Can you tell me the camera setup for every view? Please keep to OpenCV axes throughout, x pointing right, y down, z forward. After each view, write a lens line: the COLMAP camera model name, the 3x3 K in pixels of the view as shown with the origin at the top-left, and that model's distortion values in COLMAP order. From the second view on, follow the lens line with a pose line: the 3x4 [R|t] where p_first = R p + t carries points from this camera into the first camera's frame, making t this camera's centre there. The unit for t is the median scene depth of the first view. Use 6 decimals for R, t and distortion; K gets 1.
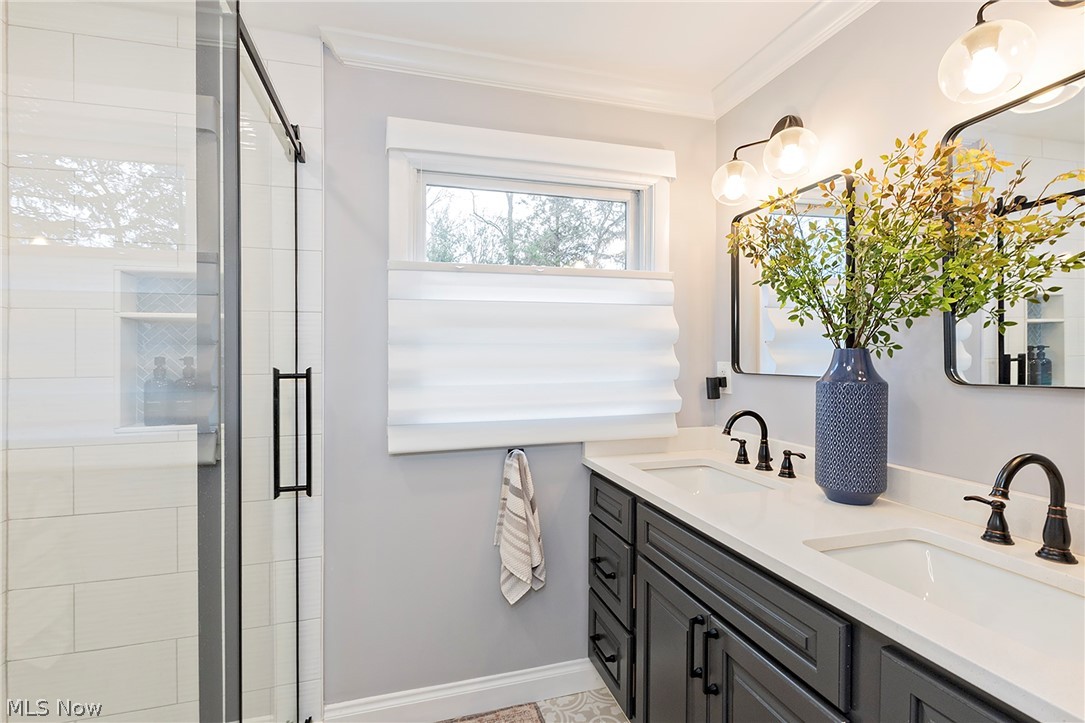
lens RADIAL K [[521.6, 0, 547.7], [0, 521.6, 357.0], [0, 0, 1]] dist [-0.003547, -0.000795]
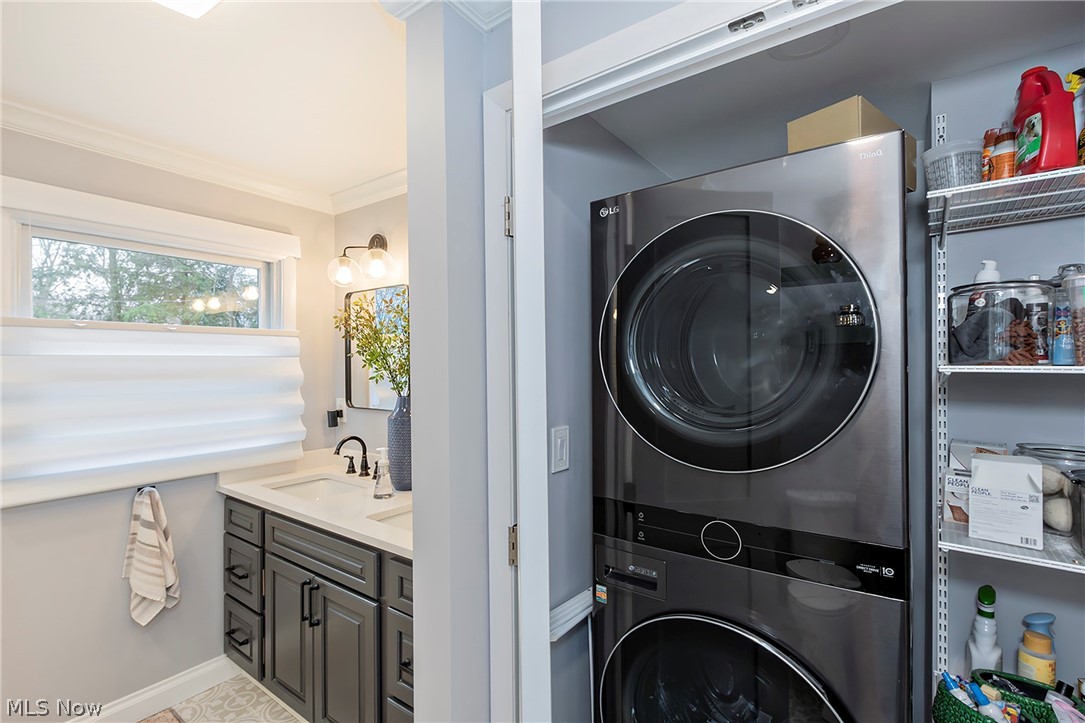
lens RADIAL K [[521.6, 0, 547.7], [0, 521.6, 357.0], [0, 0, 1]] dist [-0.003547, -0.000795]
pose [[0.808588, -0.004120, 0.588361, -0.021947], [0.011477, 0.999896, -0.008771, -0.086918], [-0.588264, 0.013845, 0.808551, -0.433271]]
